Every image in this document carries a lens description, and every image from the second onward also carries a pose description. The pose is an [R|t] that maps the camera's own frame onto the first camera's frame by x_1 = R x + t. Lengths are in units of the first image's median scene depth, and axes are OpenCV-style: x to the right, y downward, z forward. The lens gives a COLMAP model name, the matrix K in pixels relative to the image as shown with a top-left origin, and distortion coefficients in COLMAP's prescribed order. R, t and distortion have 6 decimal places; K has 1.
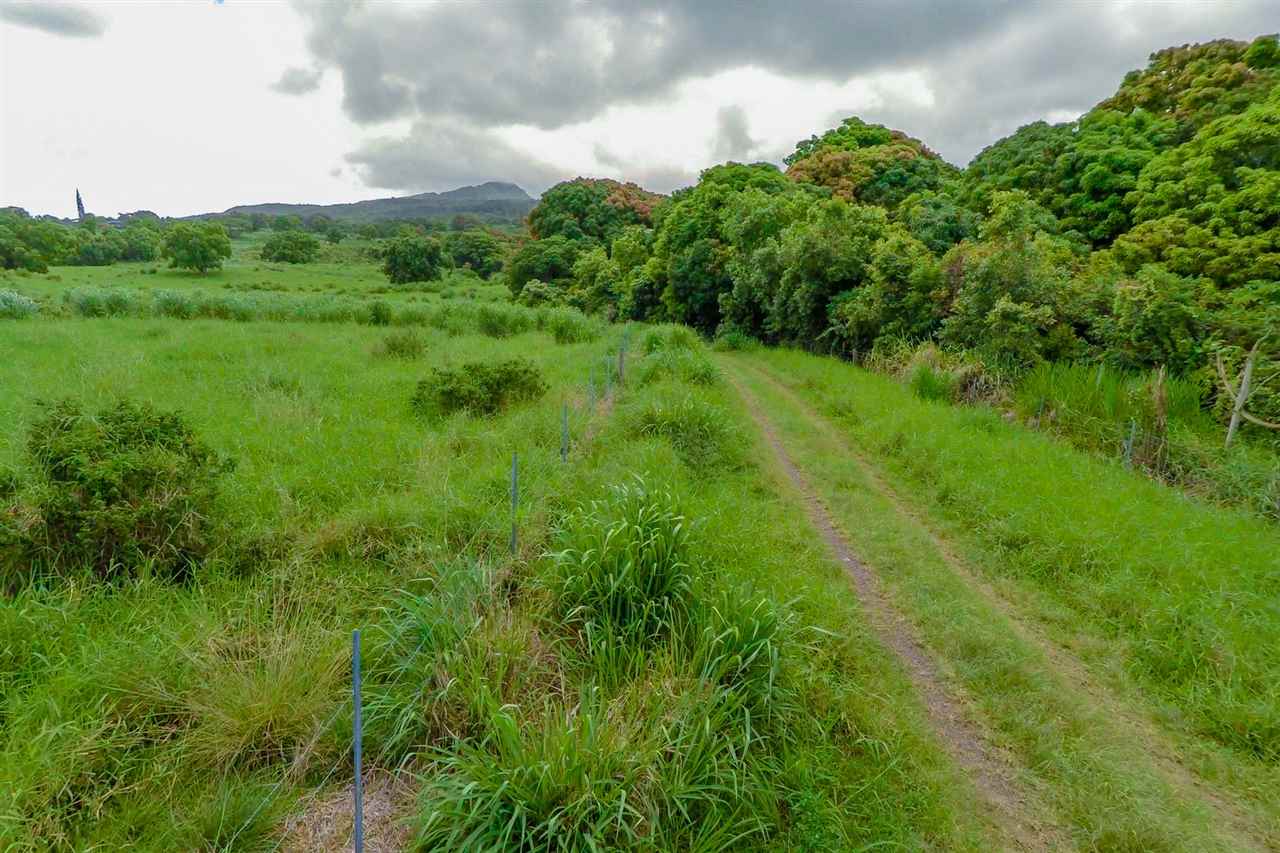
lens RADIAL K [[695.0, 0, 634.6], [0, 695.0, 429.7], [0, 0, 1]] dist [-0.018789, 0.019887]
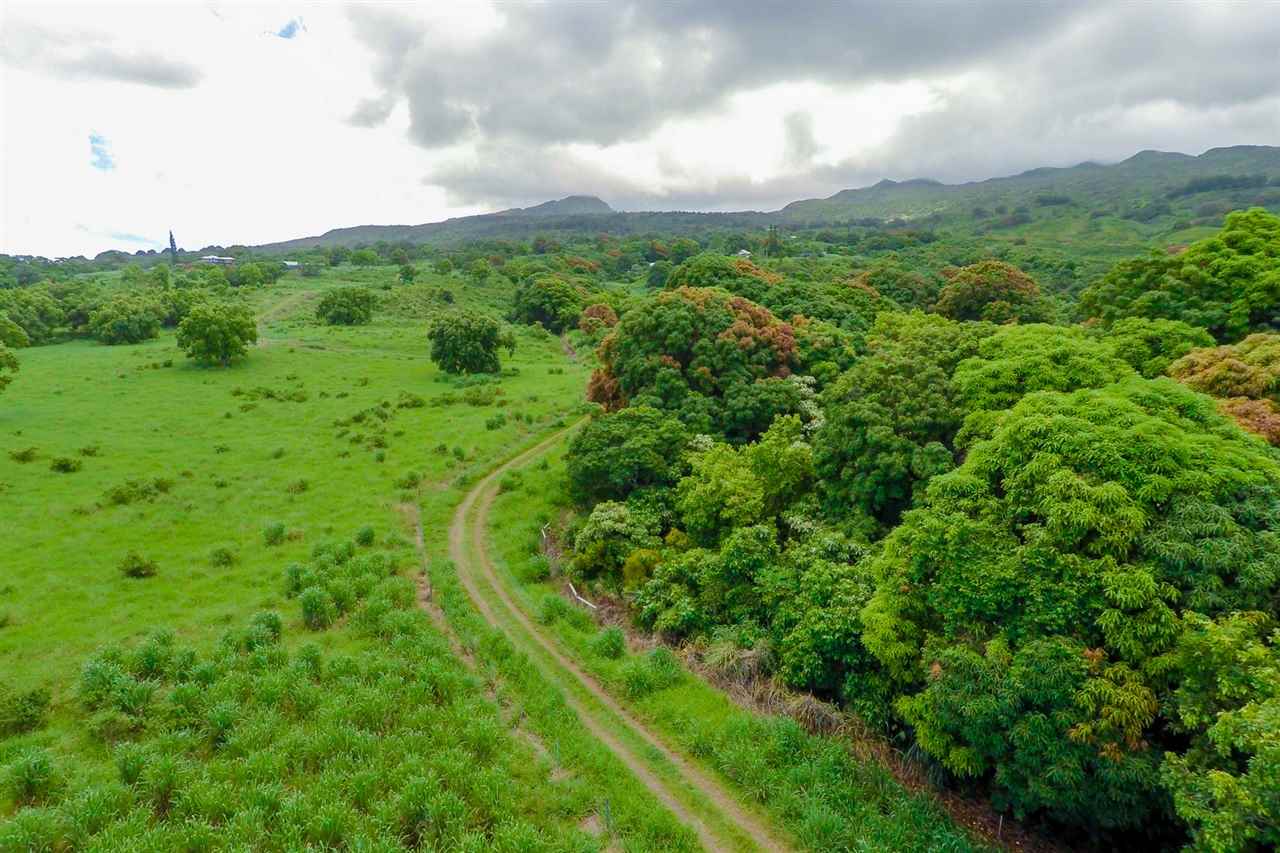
lens RADIAL K [[695.0, 0, 634.6], [0, 695.0, 429.7], [0, 0, 1]] dist [-0.018789, 0.019887]
pose [[0.993123, 0.000956, -0.117073, -0.048668], [-0.001929, 0.999965, -0.008199, -0.237299], [0.117061, 0.008369, 0.993090, 0.377646]]
